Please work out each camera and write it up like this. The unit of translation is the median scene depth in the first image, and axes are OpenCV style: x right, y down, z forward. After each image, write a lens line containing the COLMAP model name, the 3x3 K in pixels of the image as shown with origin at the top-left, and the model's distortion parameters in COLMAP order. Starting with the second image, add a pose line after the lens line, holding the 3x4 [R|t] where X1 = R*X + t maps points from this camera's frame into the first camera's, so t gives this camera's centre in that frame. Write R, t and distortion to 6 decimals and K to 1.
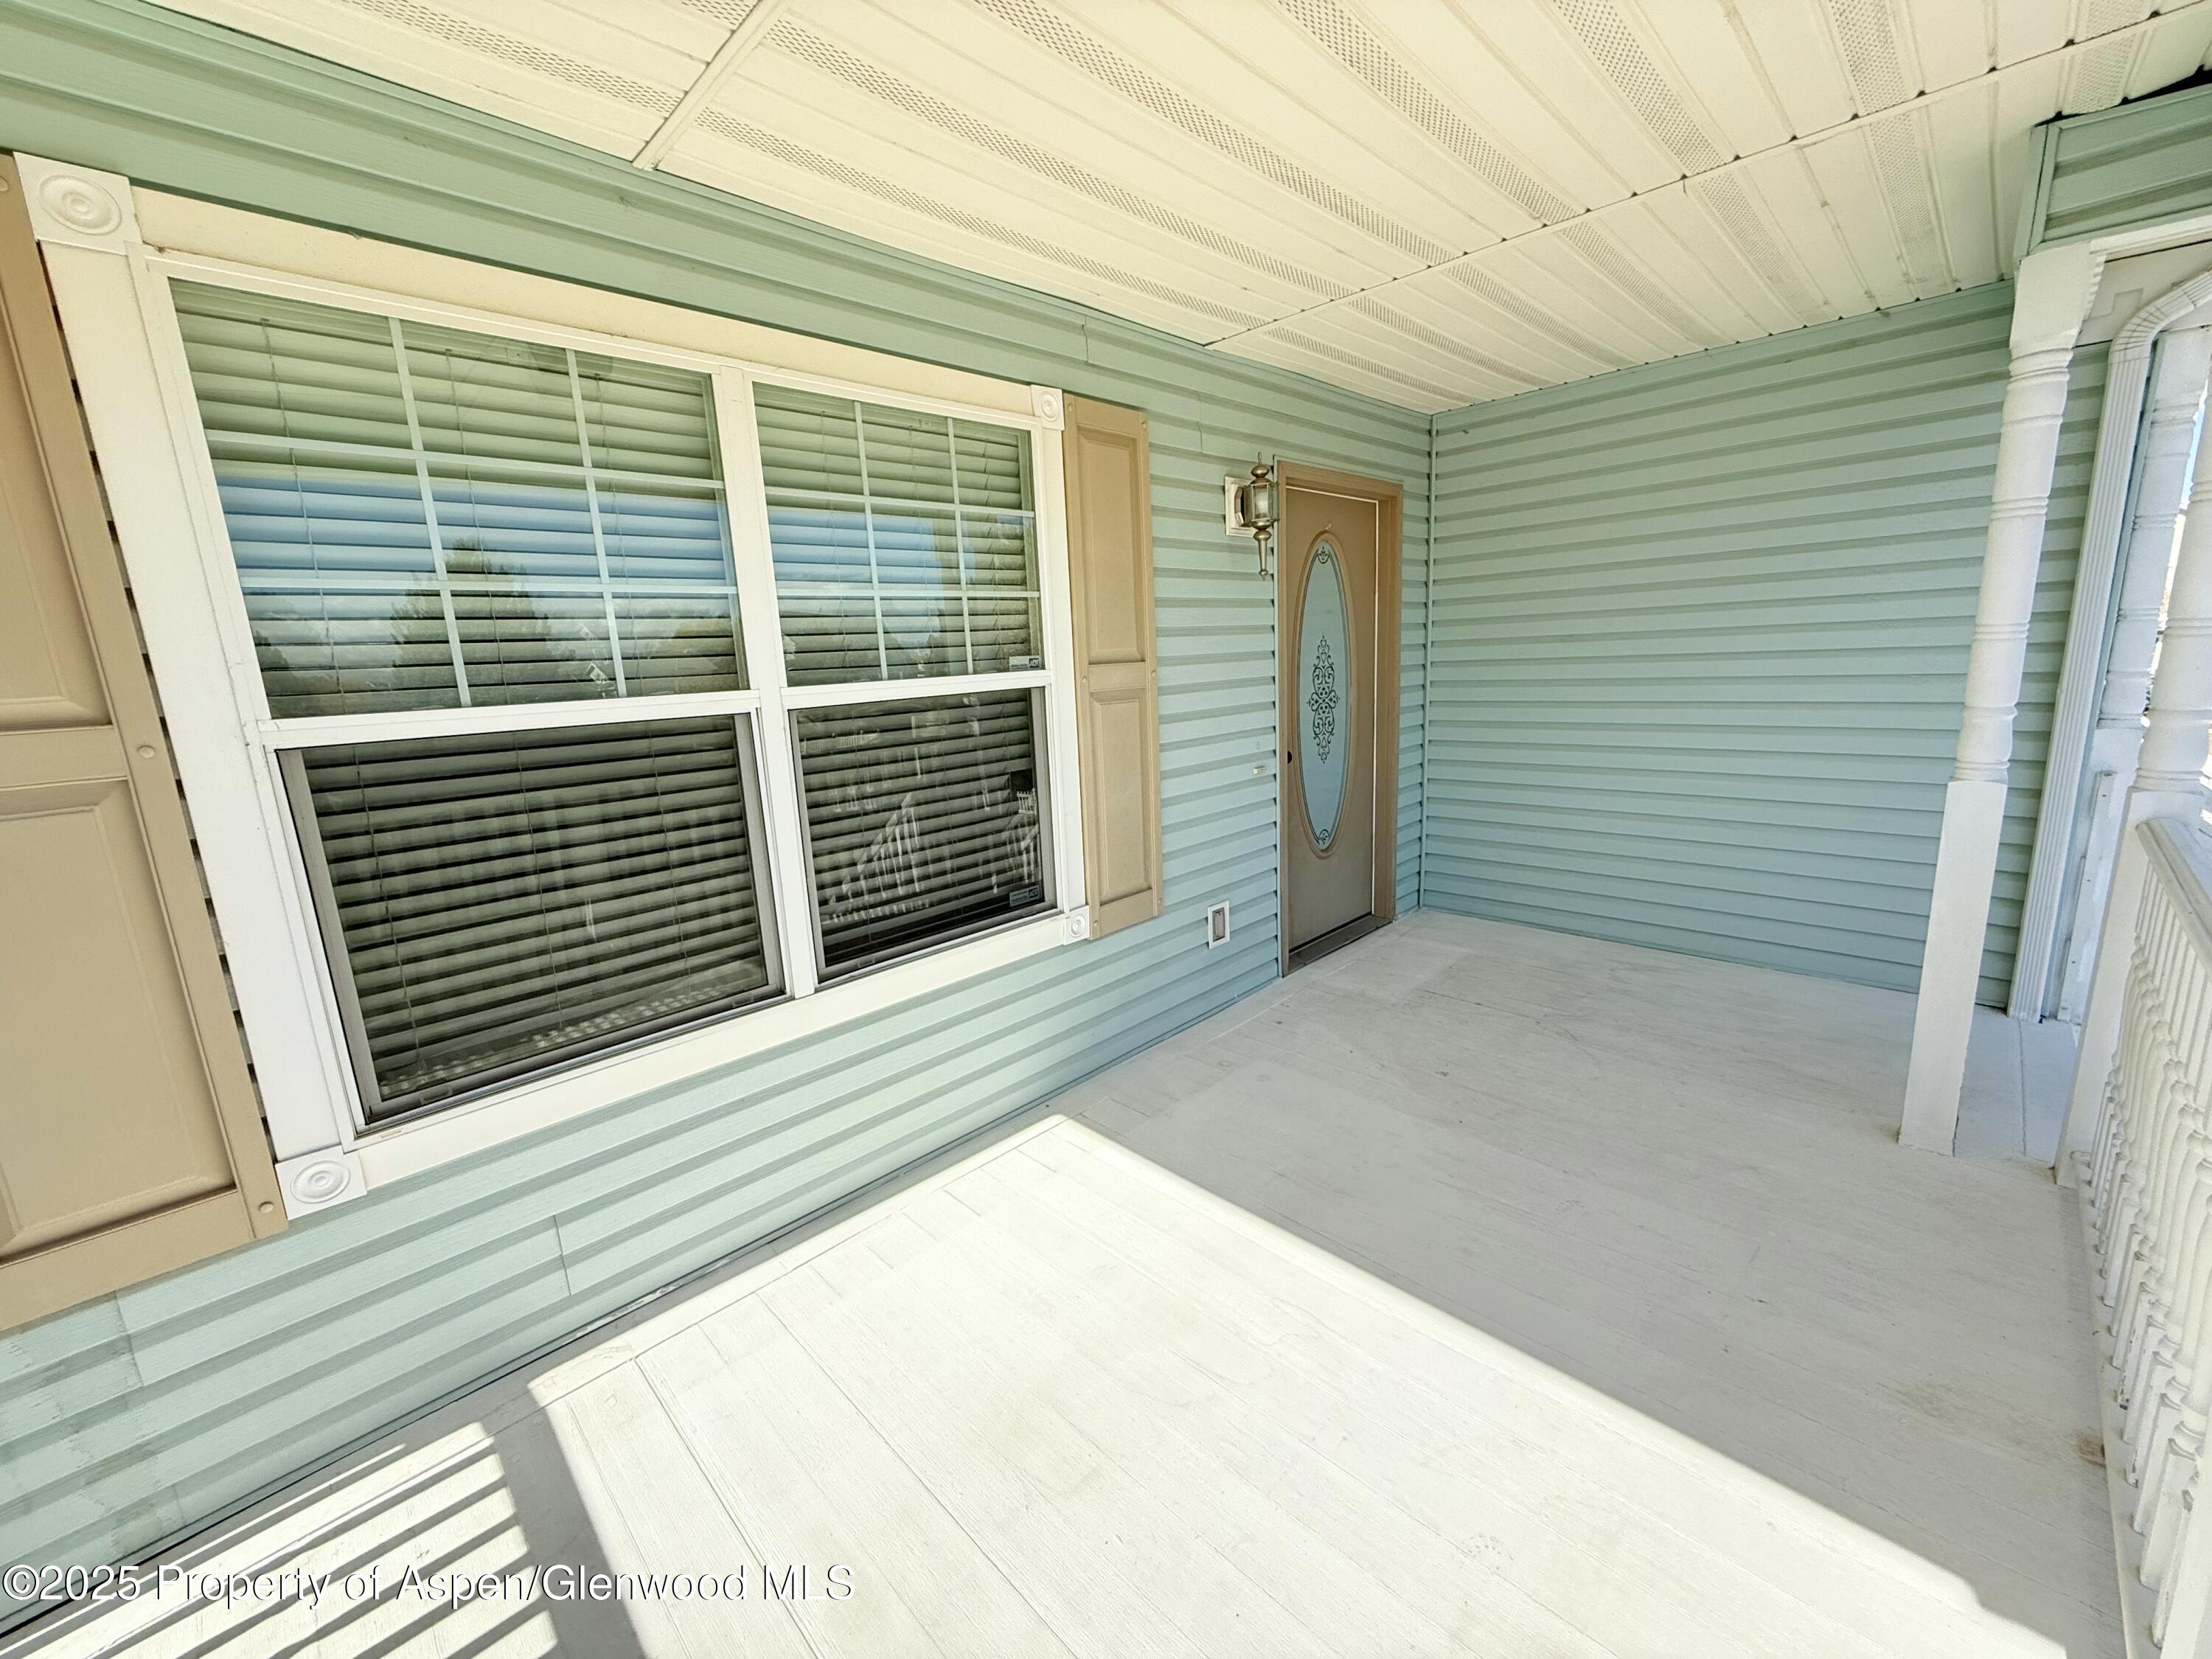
lens RADIAL K [[883.1, 0, 1107.7], [0, 883.1, 828.6], [0, 0, 1]] dist [-0.001438, -0.000383]
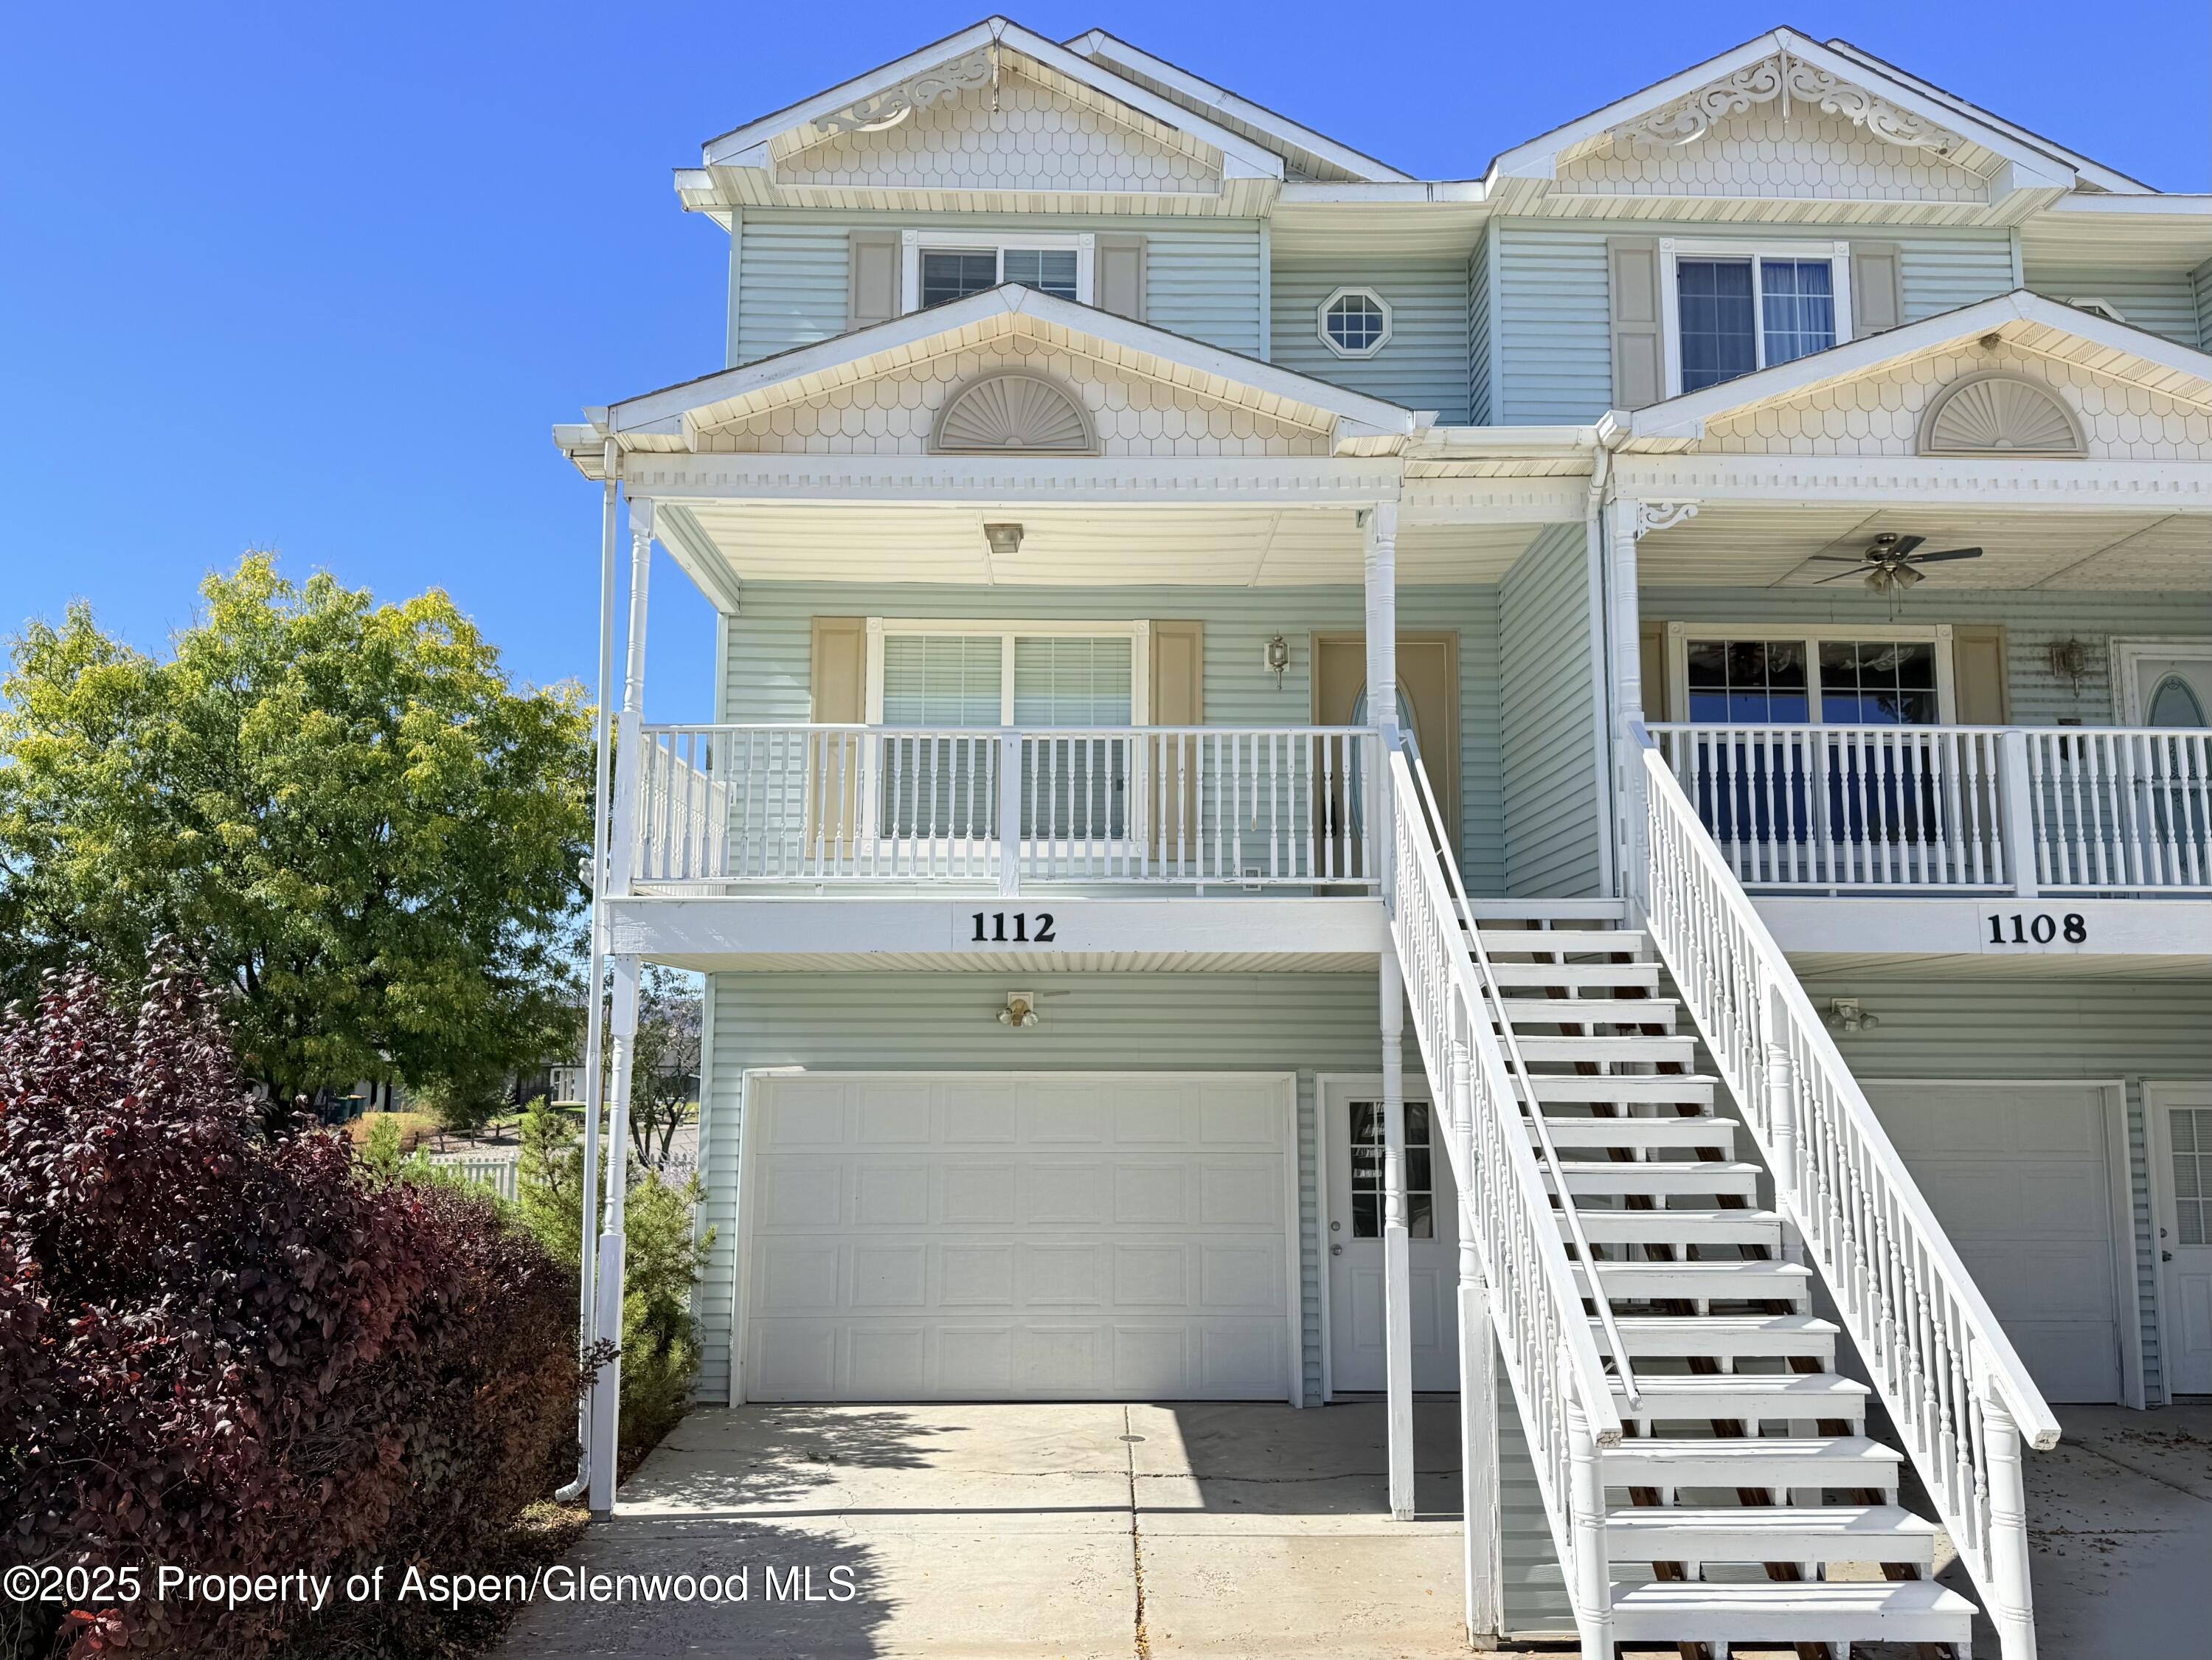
lens RADIAL K [[1572.4, 0, 1107.6], [0, 1572.4, 834.3], [0, 0, 1]] dist [0.000700, 0.000015]
pose [[0.718274, -0.043369, -0.694408, 2.862448], [-0.175965, 0.954285, -0.241612, 1.136273], [0.673141, 0.295735, 0.677807, -1.840426]]
